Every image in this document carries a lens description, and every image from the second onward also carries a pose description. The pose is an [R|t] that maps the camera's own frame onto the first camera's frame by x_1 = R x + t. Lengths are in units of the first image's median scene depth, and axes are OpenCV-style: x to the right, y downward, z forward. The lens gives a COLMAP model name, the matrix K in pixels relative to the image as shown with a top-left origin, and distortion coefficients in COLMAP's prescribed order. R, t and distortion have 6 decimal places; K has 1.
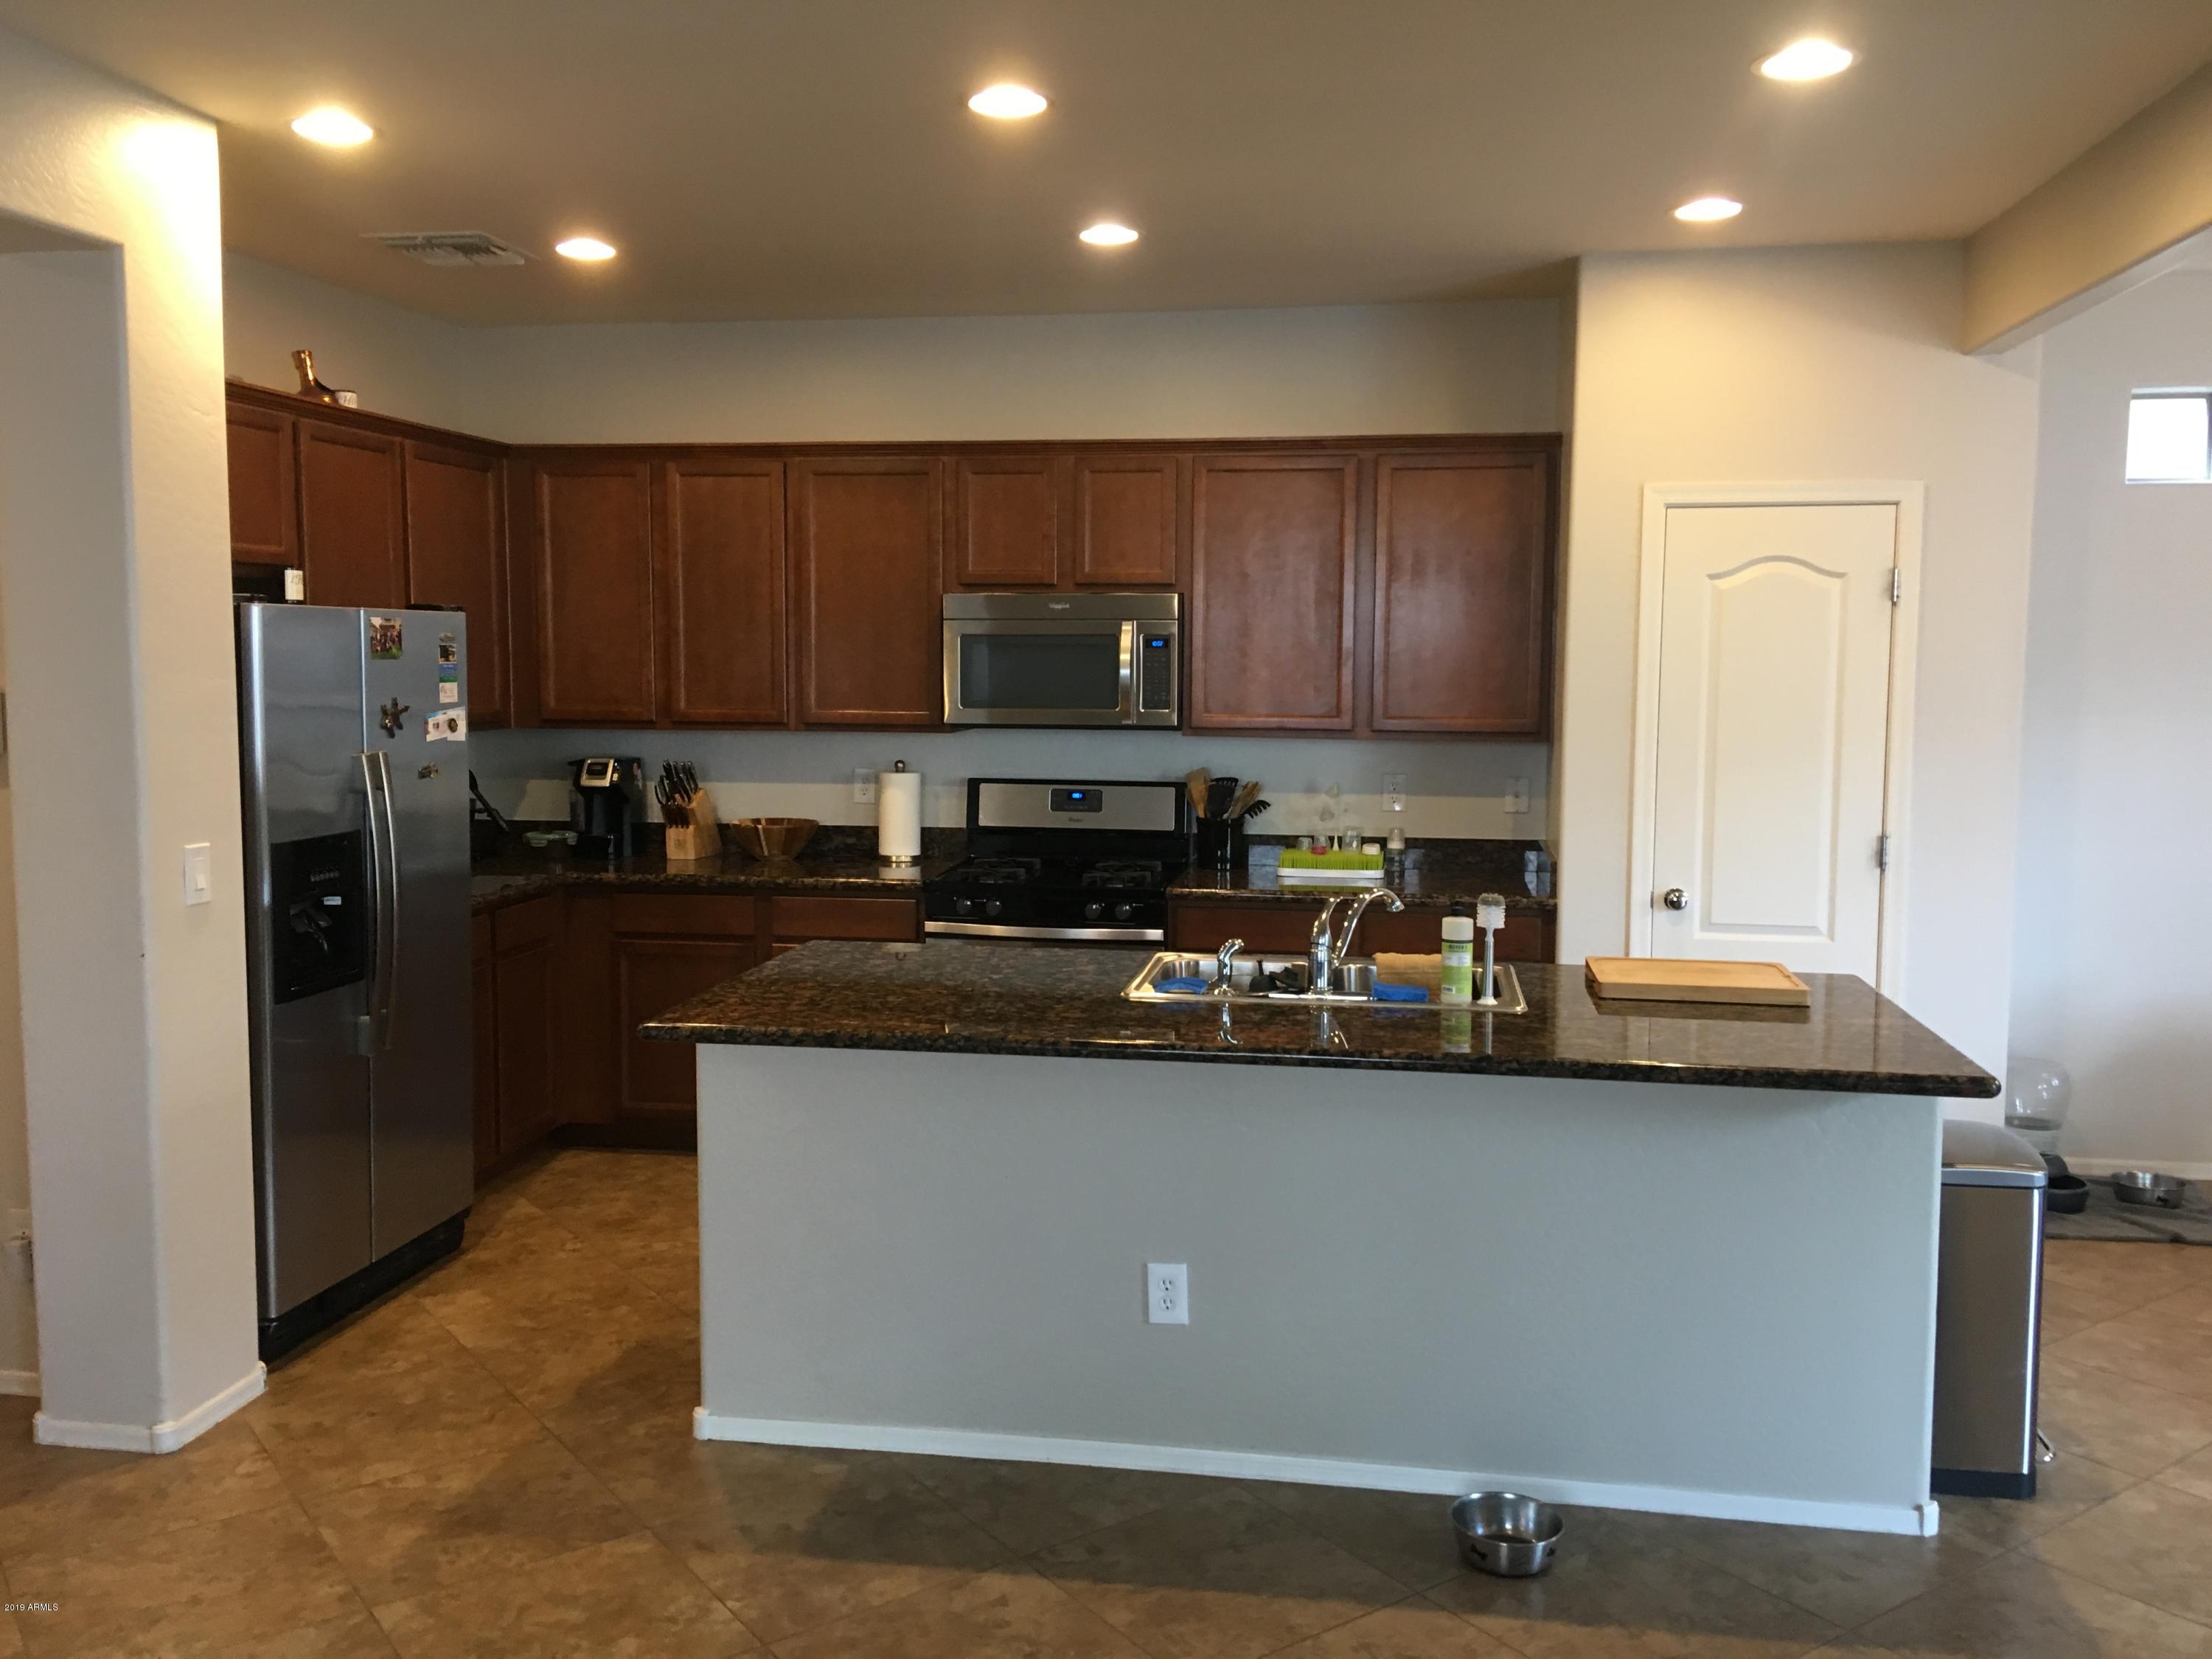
lens RADIAL K [[1865.5, 0, 1111.4], [0, 1865.5, 818.8], [0, 0, 1]] dist [0.129011, -0.206391]
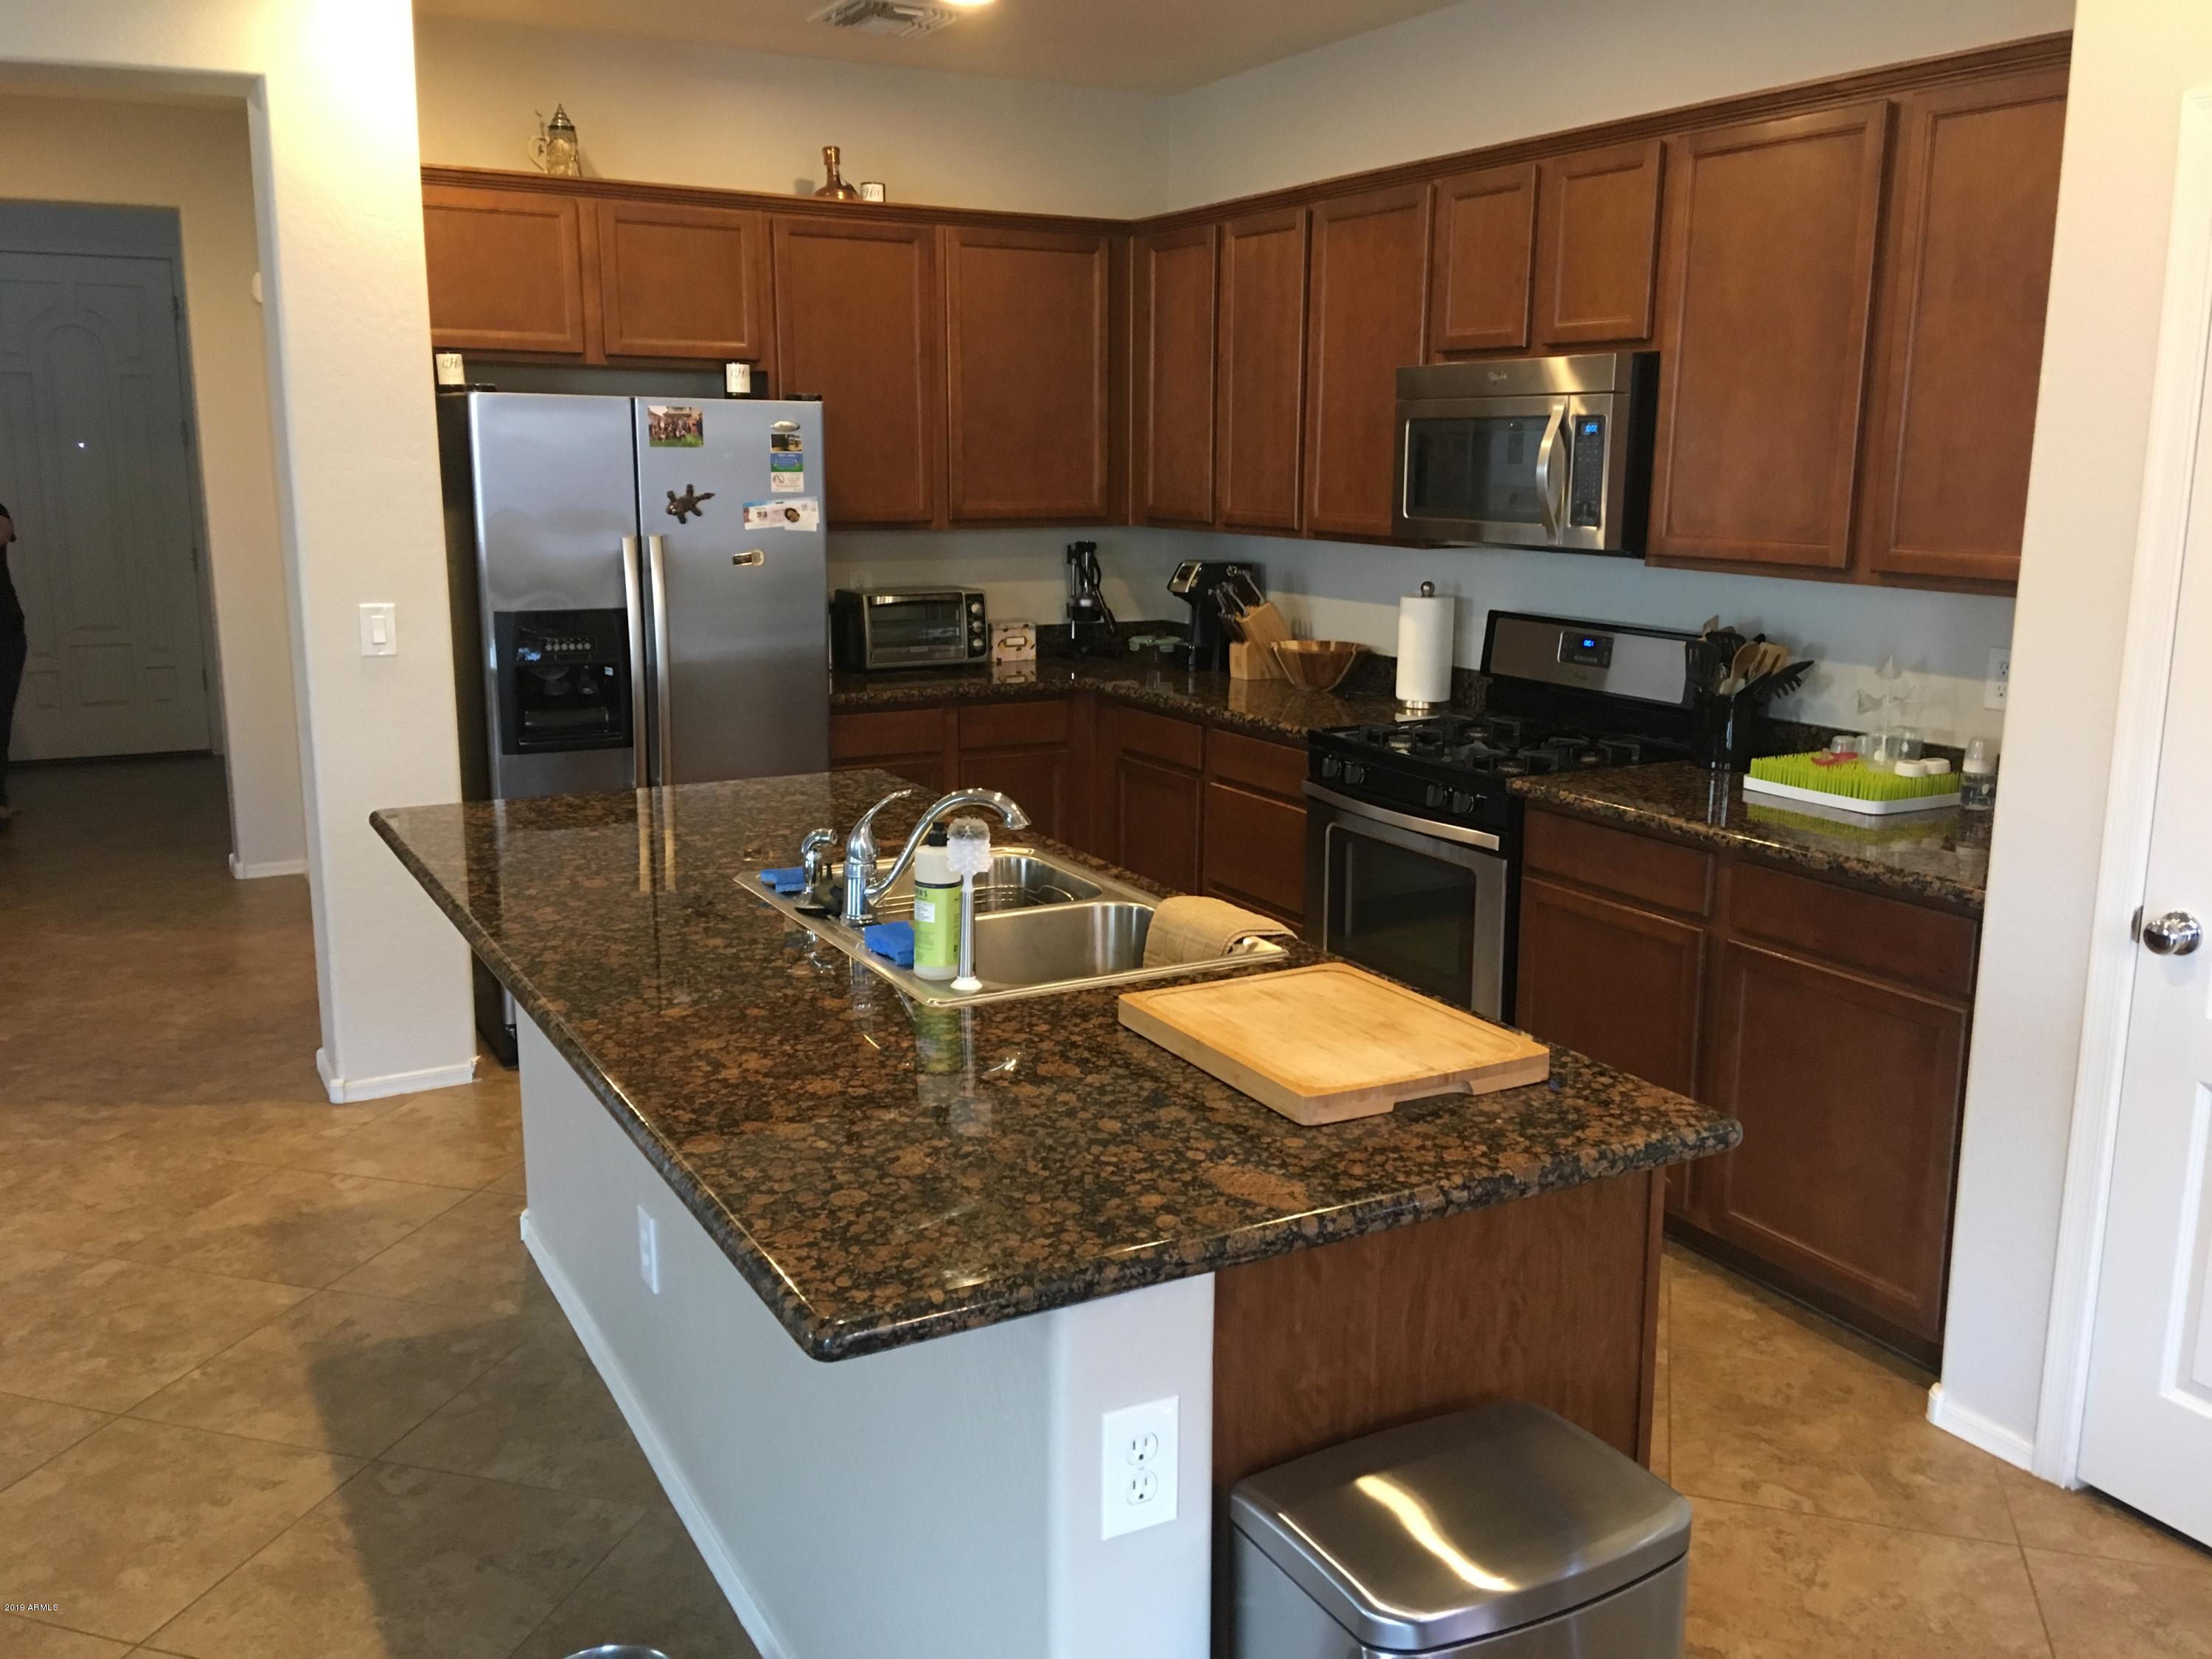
lens RADIAL K [[1865.5, 0, 1111.4], [0, 1865.5, 818.8], [0, 0, 1]] dist [0.129011, -0.206391]
pose [[0.615272, 0.154736, -0.772979, 0.577834], [-0.075485, 0.987605, 0.137615, -0.041092], [0.784692, -0.026322, 0.619326, 0.516352]]
